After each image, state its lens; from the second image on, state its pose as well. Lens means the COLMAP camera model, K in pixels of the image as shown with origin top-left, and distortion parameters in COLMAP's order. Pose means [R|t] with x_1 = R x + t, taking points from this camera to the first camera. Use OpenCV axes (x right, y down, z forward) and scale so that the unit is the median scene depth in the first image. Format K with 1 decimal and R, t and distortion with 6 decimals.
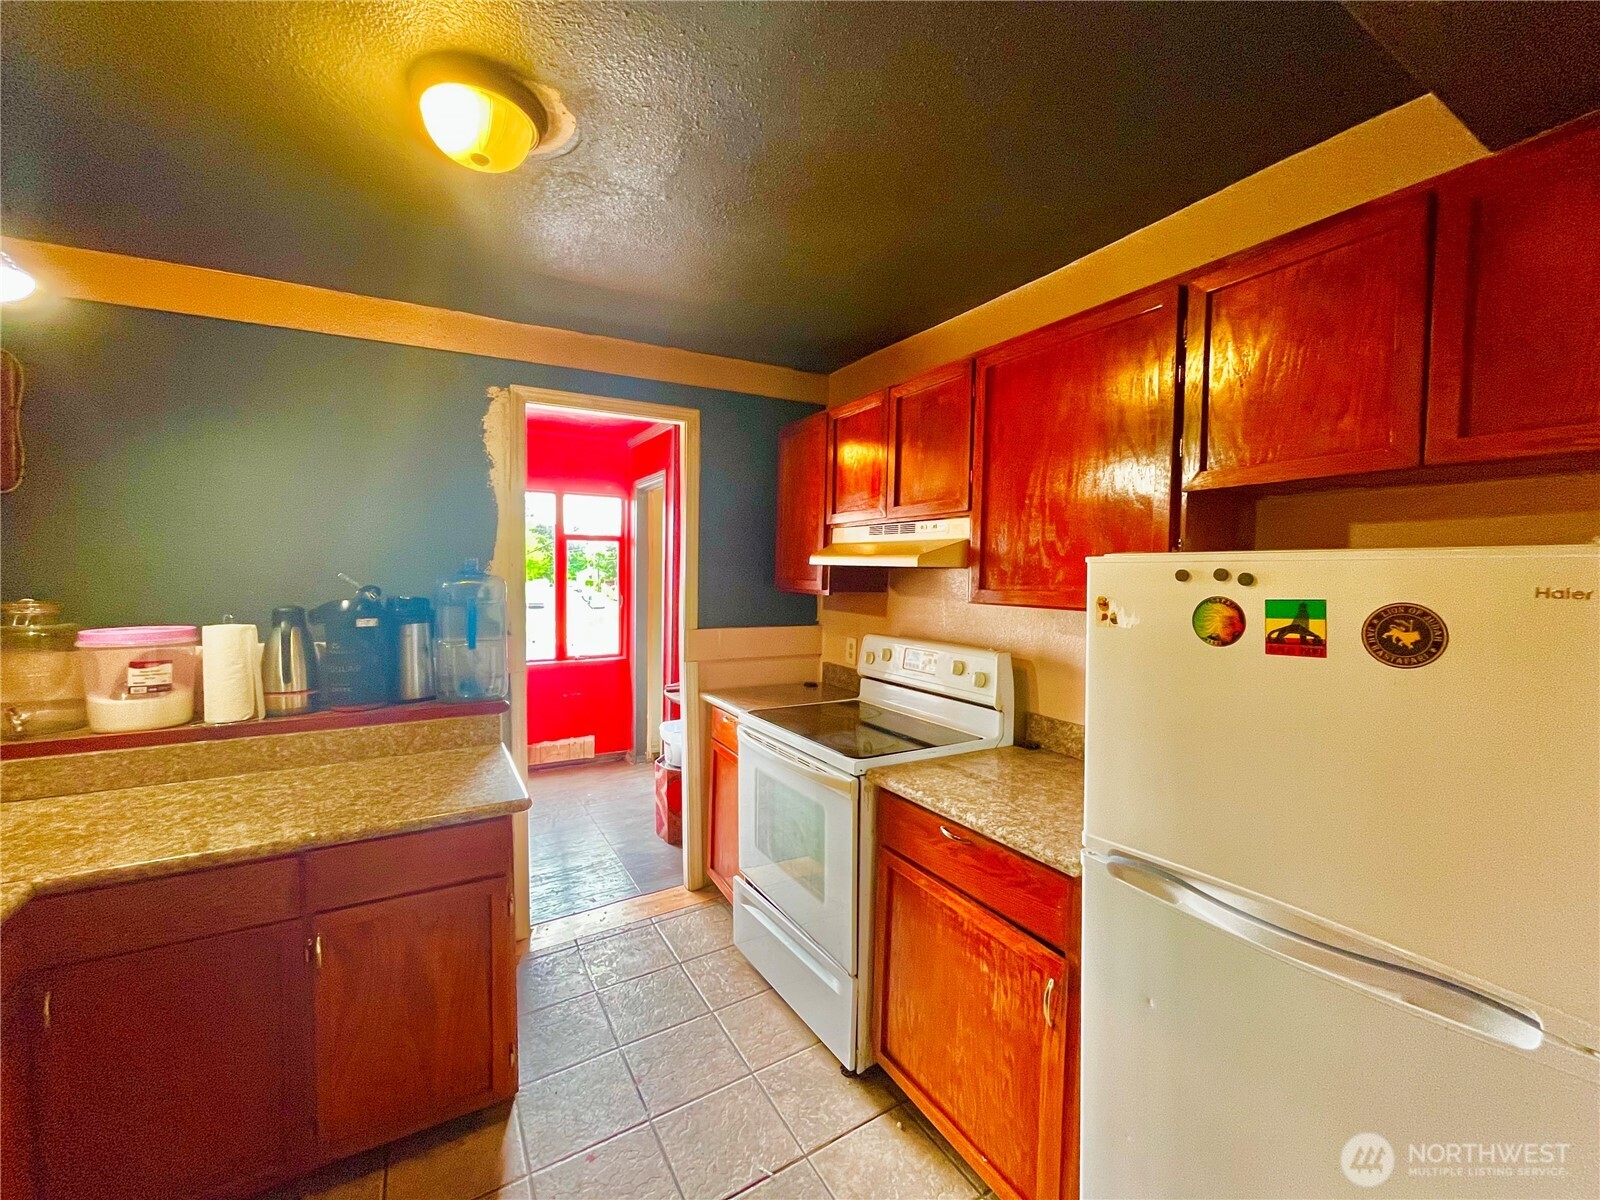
lens RADIAL K [[645.8, 0, 800.6], [0, 645.8, 603.6], [0, 0, 1]] dist [-0.000941, -0.000668]
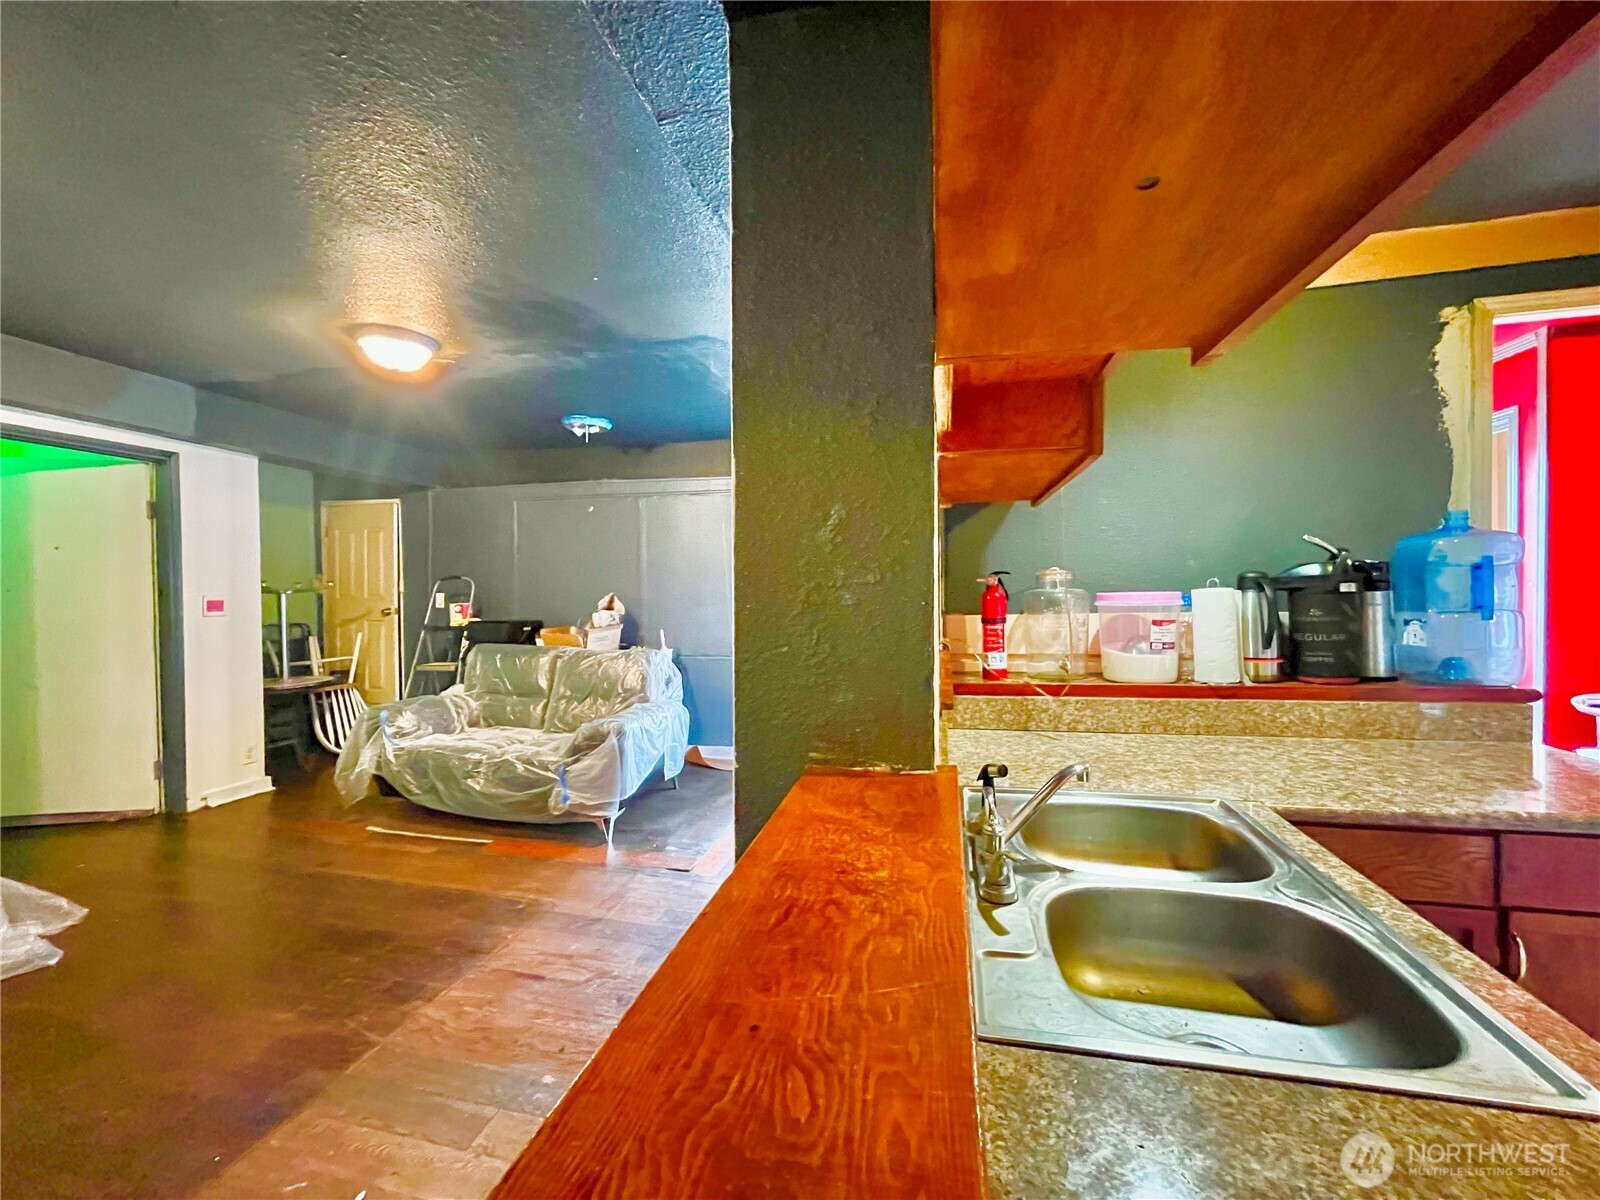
lens RADIAL K [[645.8, 0, 795.5], [0, 645.8, 597.9], [0, 0, 1]] dist [-0.000941, -0.000668]
pose [[0.724933, -0.014797, -0.688660, -0.645096], [-0.005273, 0.999621, -0.027029, 0.076862], [0.688799, 0.023225, 0.724581, -0.203925]]
